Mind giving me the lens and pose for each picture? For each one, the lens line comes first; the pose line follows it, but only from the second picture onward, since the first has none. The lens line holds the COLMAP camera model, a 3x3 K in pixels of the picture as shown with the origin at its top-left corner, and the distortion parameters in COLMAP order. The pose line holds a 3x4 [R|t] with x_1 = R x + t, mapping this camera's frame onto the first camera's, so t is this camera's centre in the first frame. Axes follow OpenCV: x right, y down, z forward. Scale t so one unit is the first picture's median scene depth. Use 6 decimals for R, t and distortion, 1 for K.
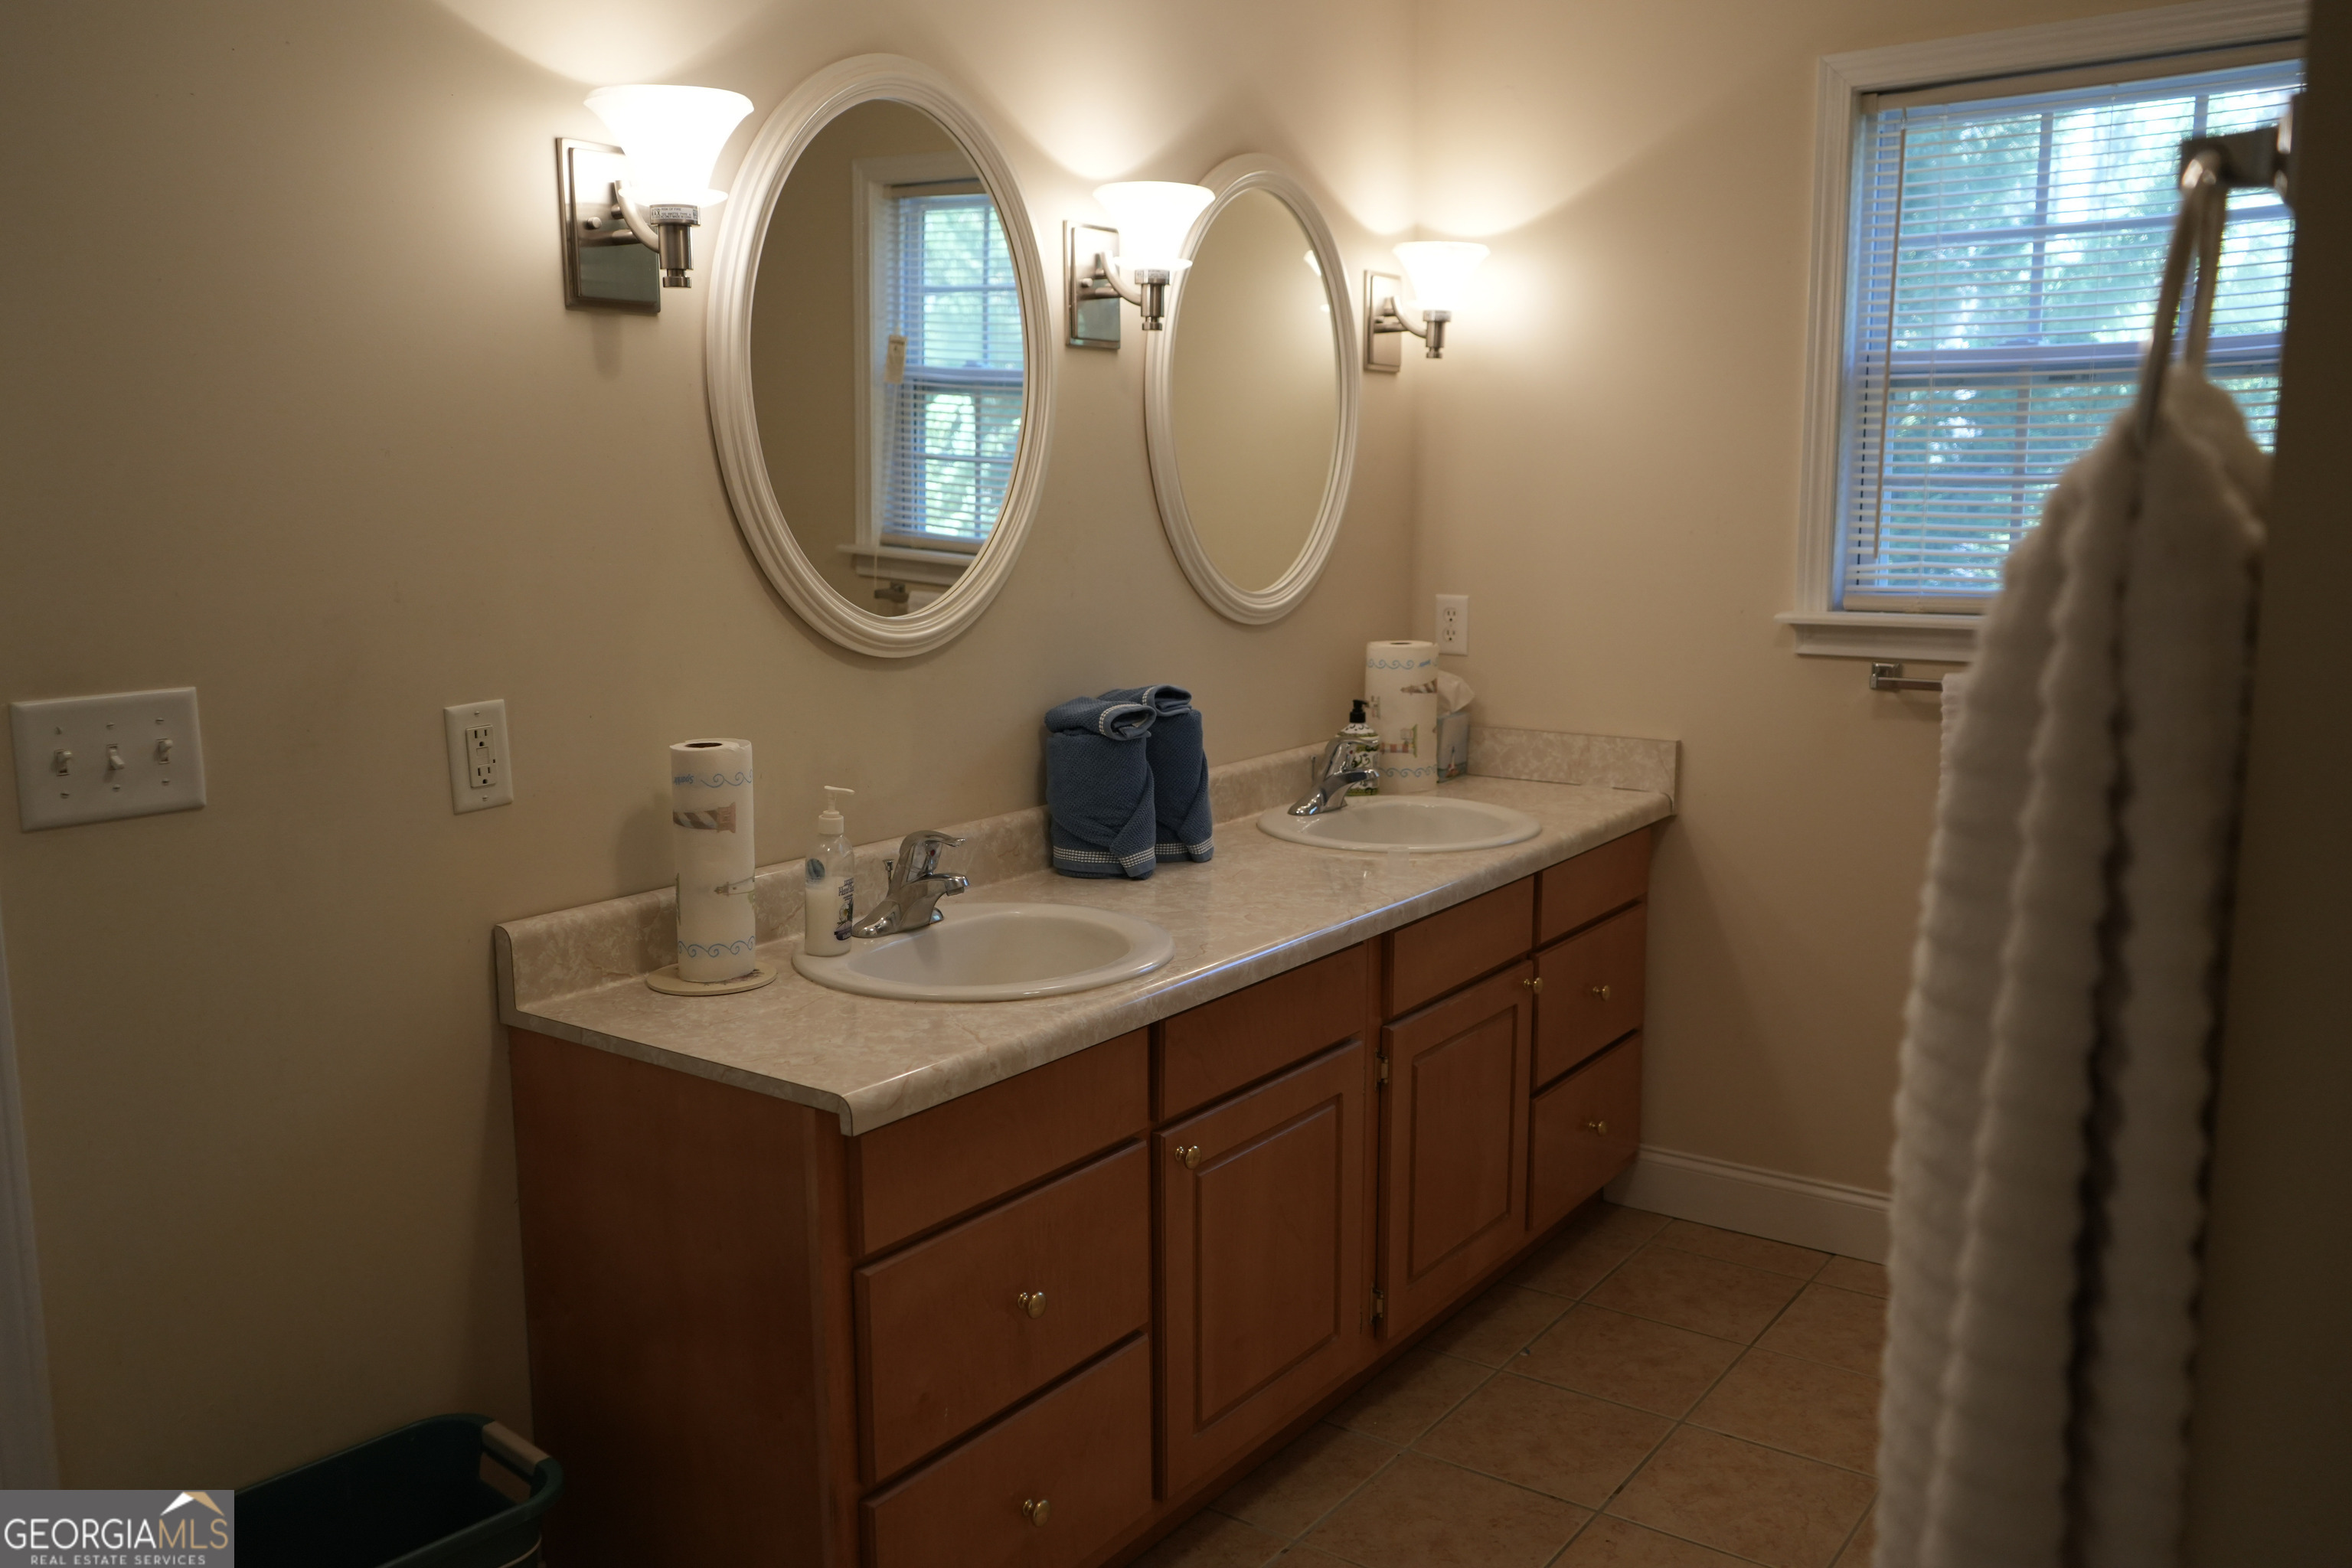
lens RADIAL K [[1864.4, 0, 1186.9], [0, 1864.4, 784.7], [0, 0, 1]] dist [-0.008273, 0.006755]
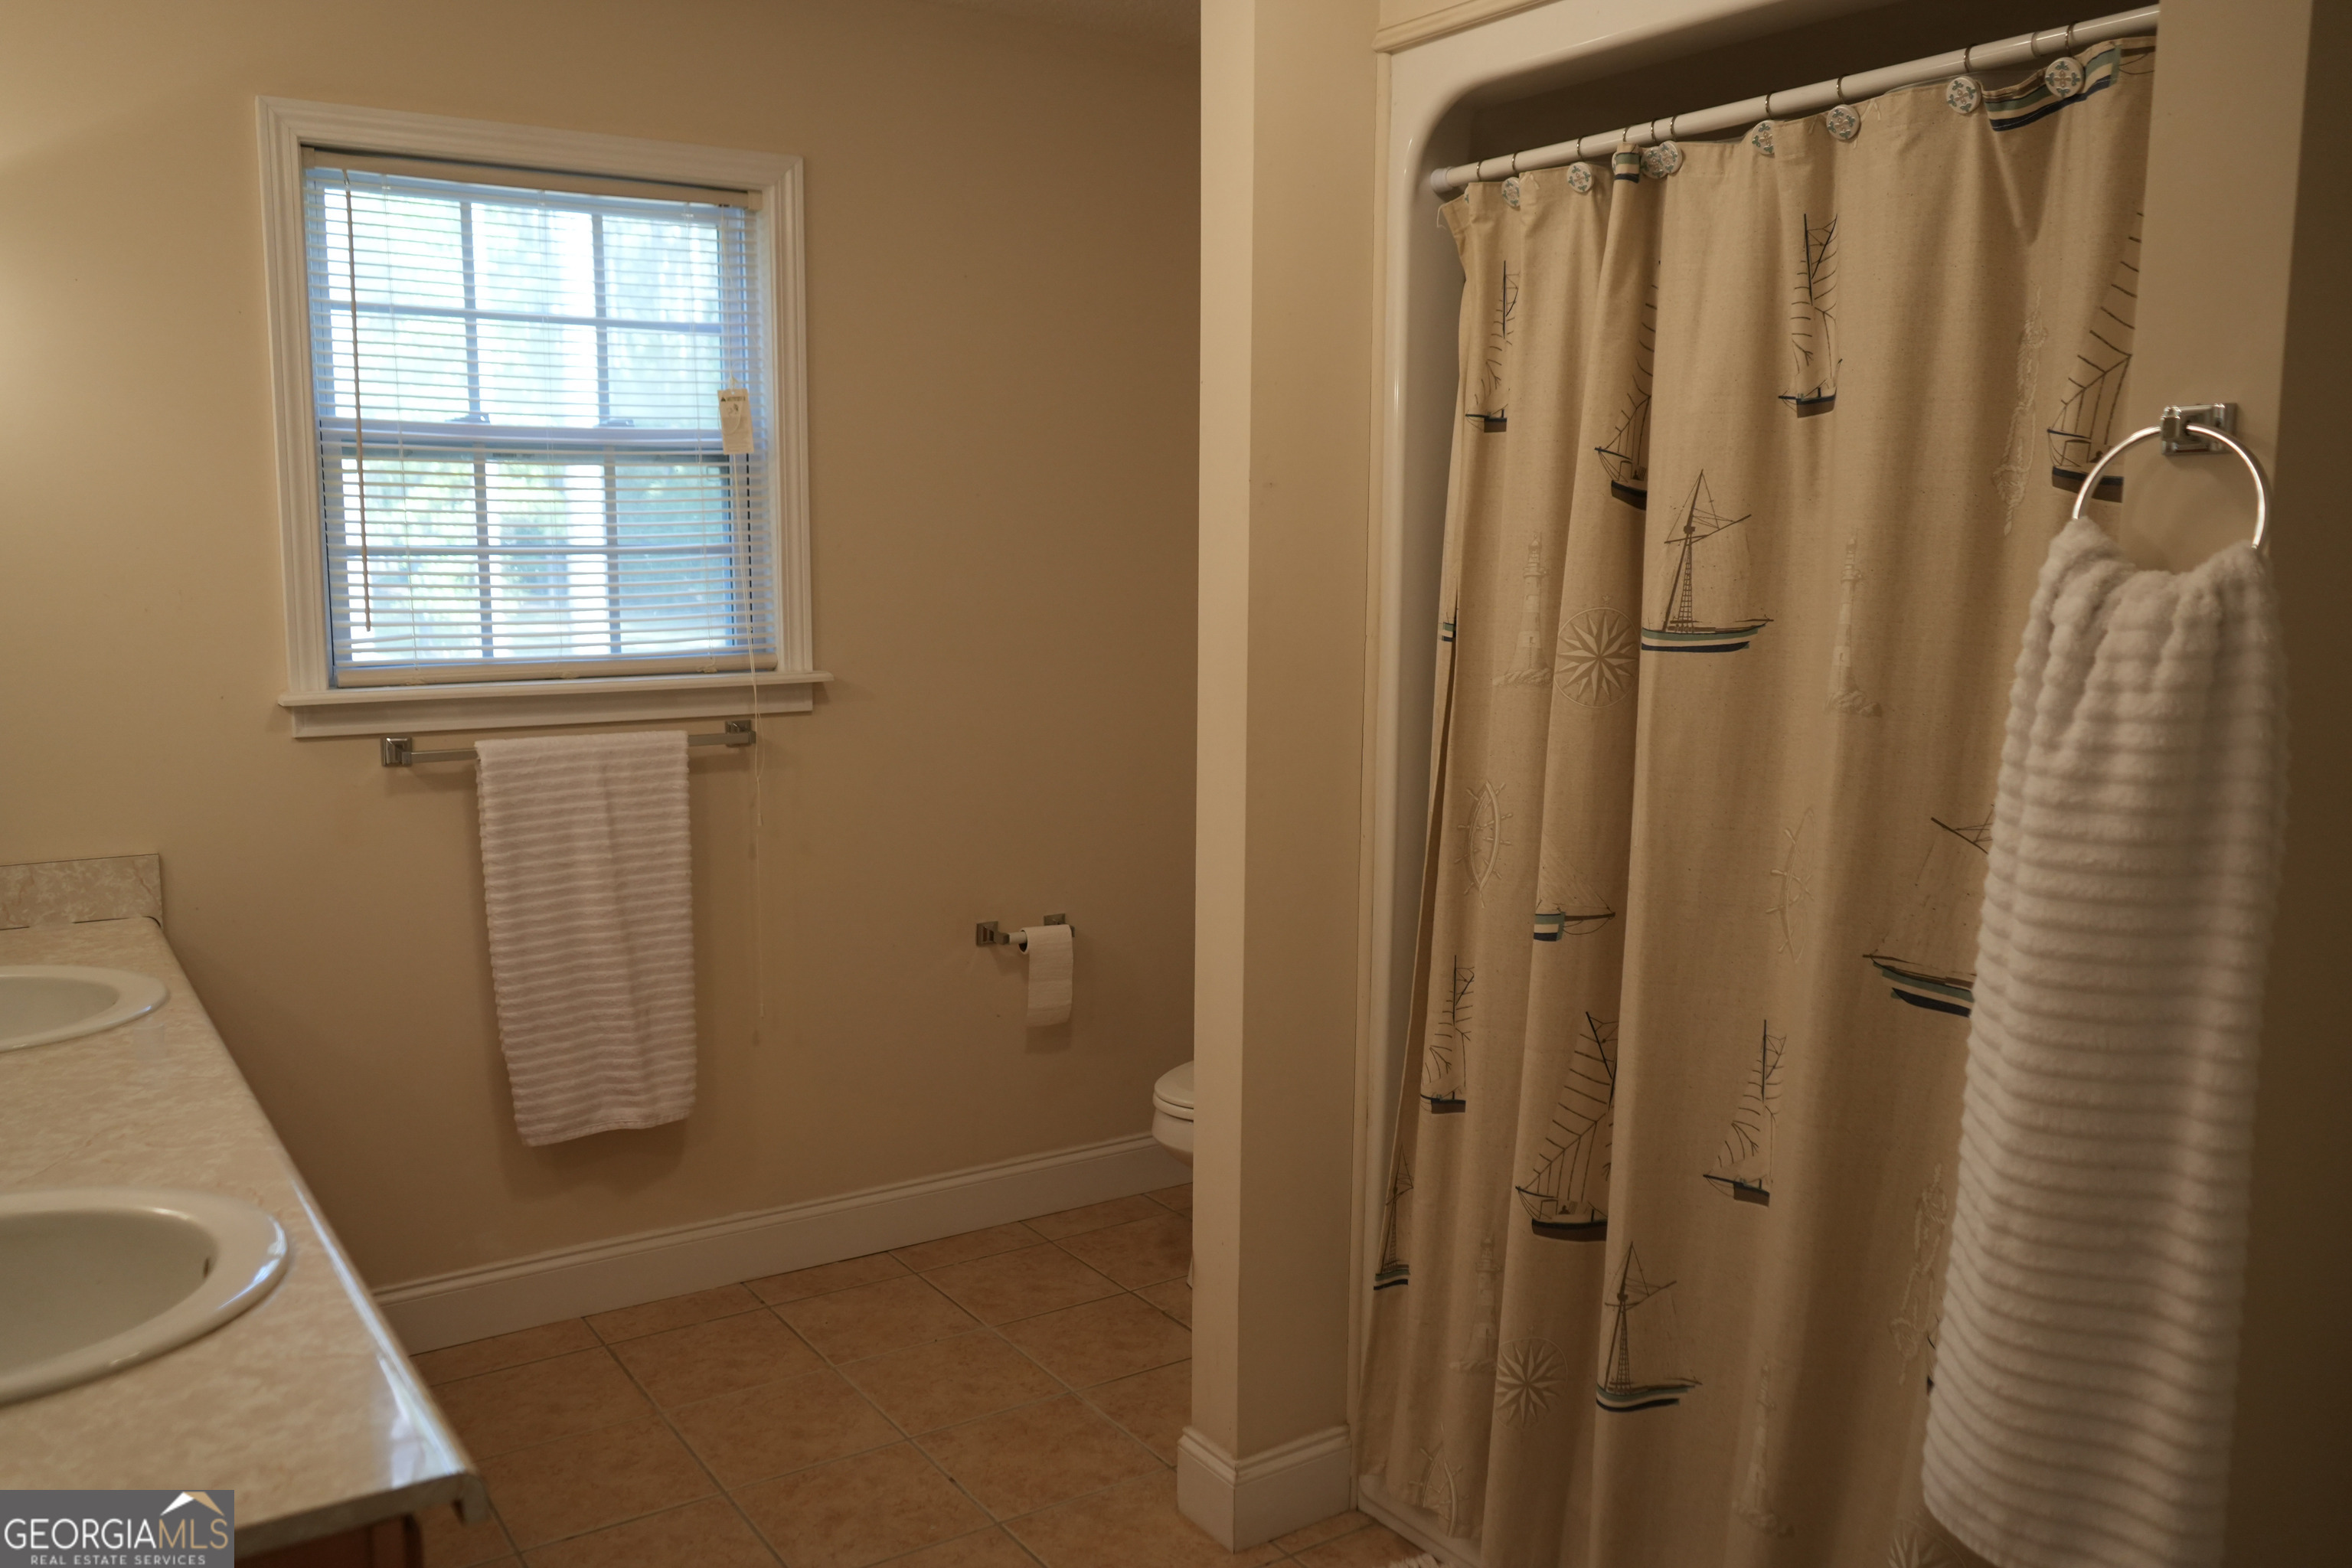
lens RADIAL K [[1864.4, 0, 1187.8], [0, 1864.4, 791.0], [0, 0, 1]] dist [-0.008273, 0.006755]
pose [[0.347400, -0.118622, 0.930184, -0.383951], [0.140060, 0.987403, 0.073610, -0.050695], [-0.927198, 0.104709, 0.359638, 0.263642]]
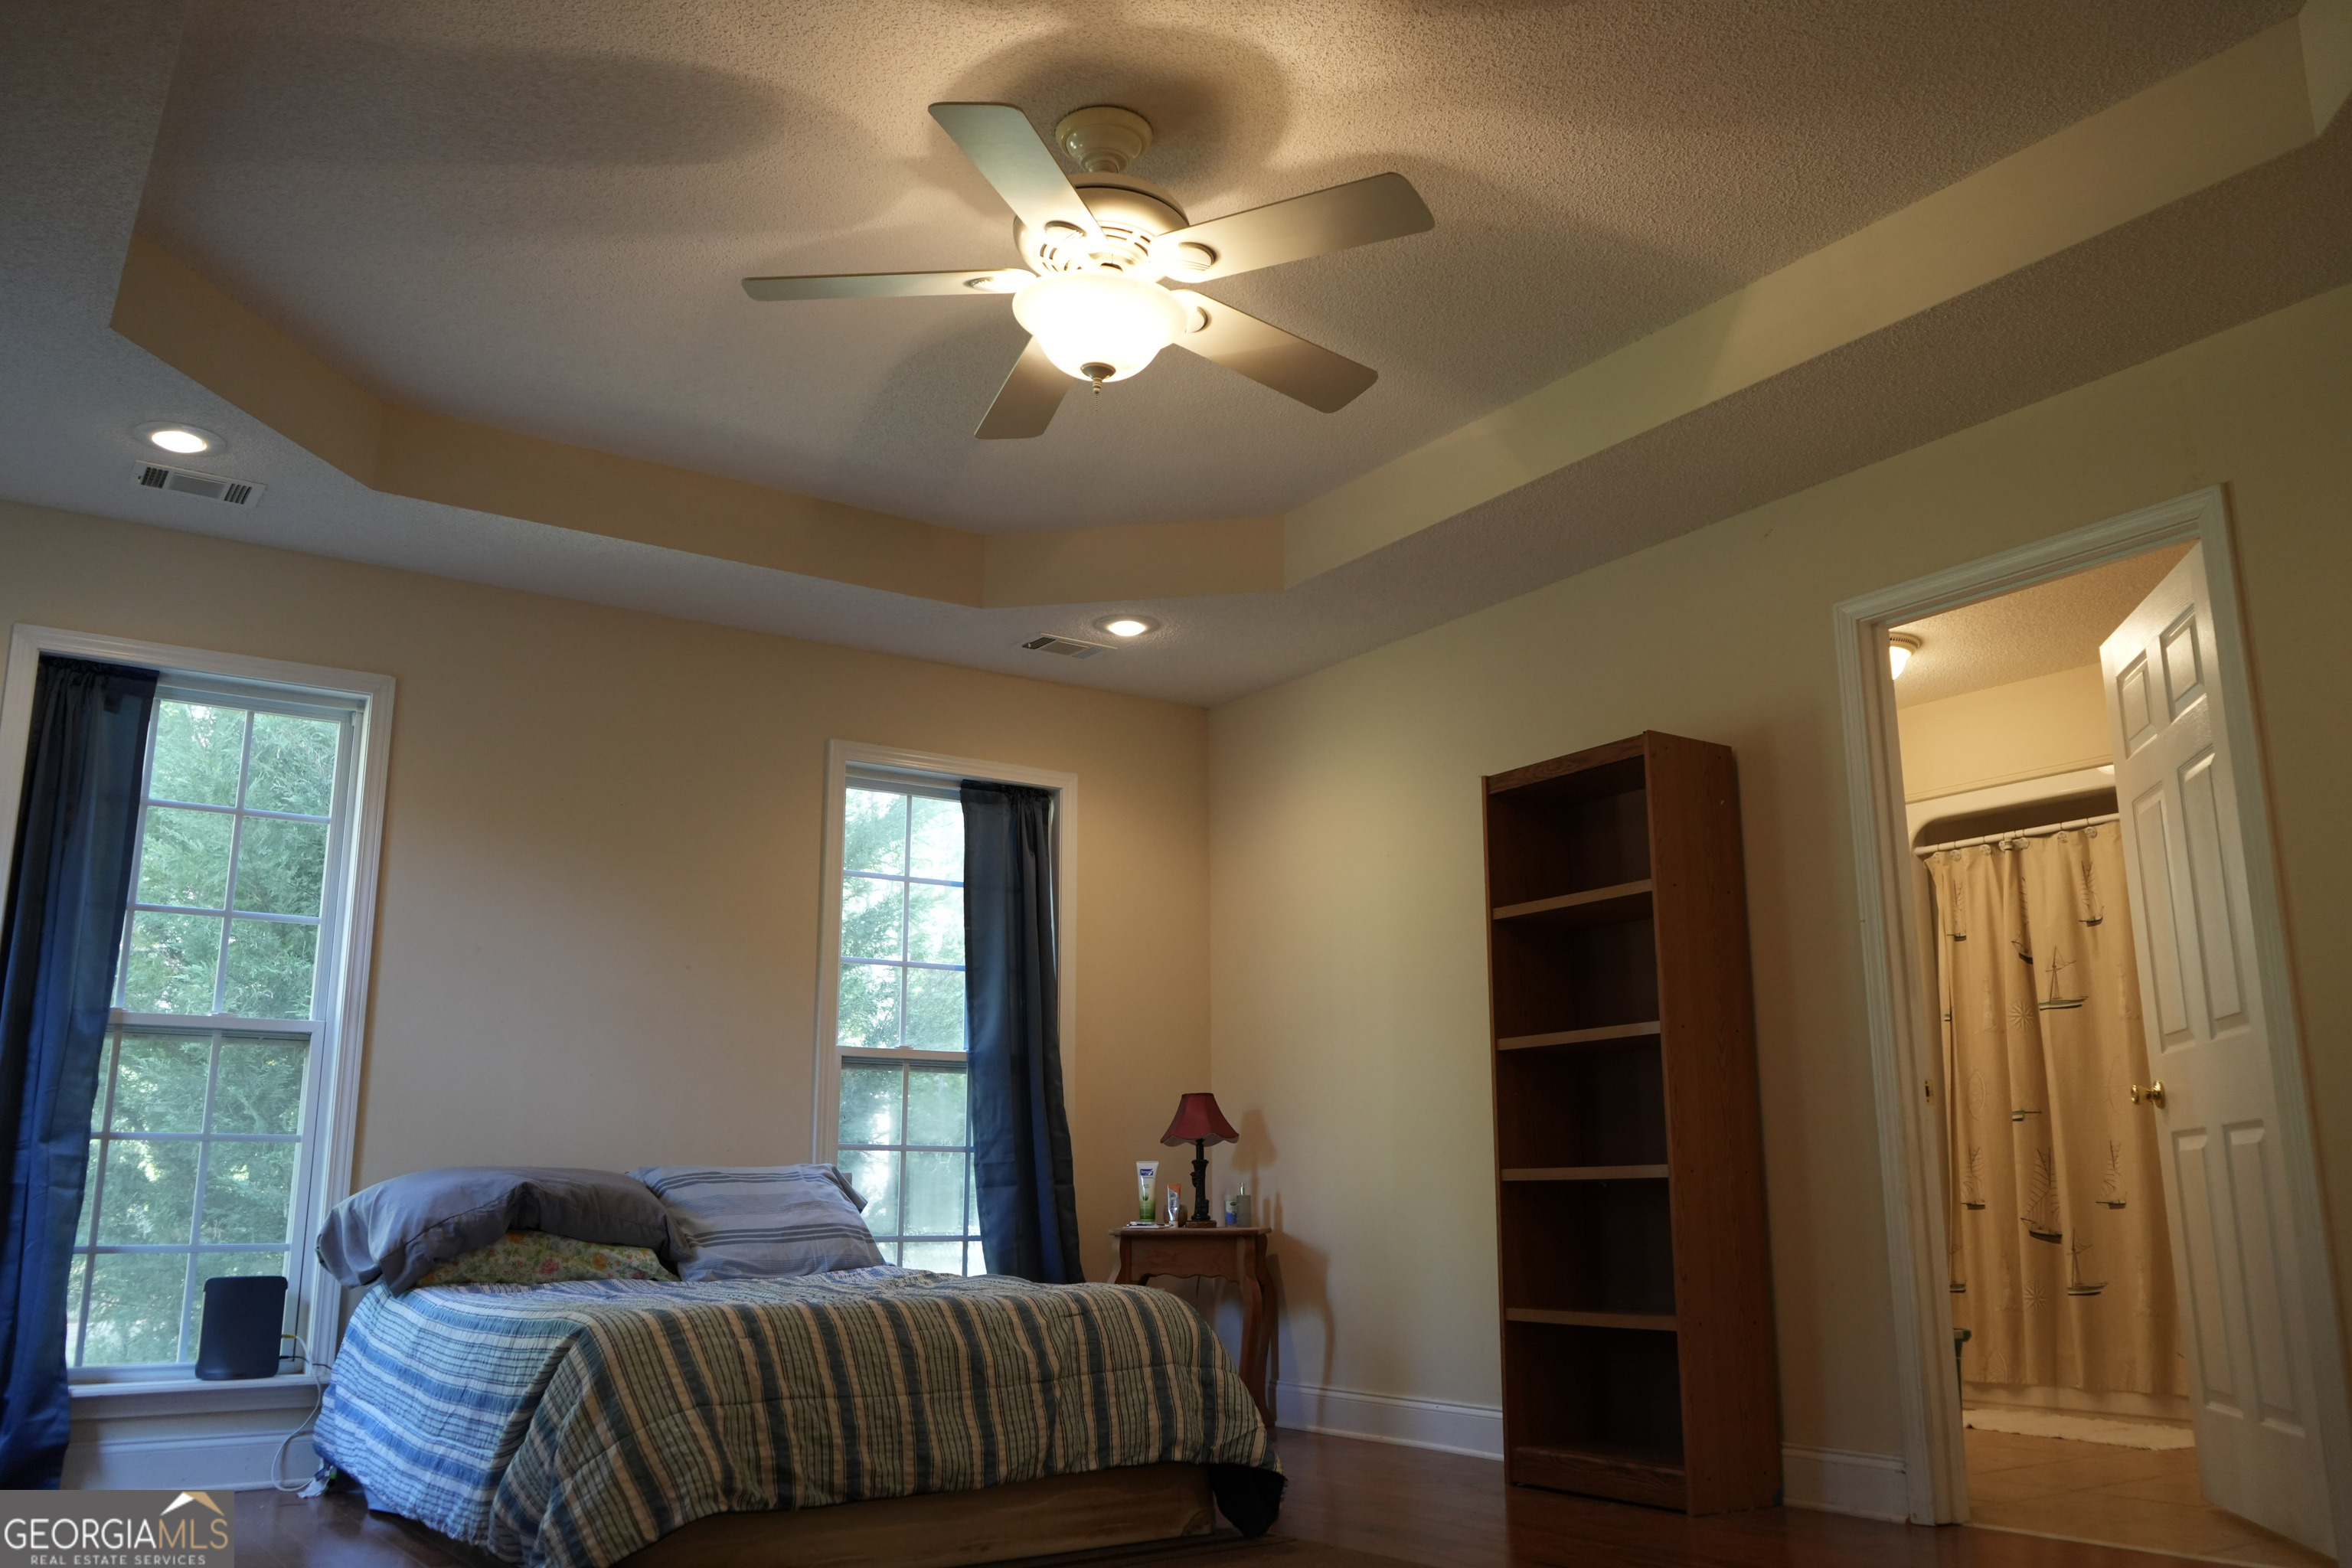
lens RADIAL K [[1864.4, 0, 1174.0], [0, 1864.4, 784.9], [0, 0, 1]] dist [-0.008273, 0.006755]
pose [[0.341026, 0.210188, 0.916254, -1.587598], [0.147658, 0.950607, -0.273026, 0.114859], [-0.928385, 0.228402, 0.293146, 0.520838]]
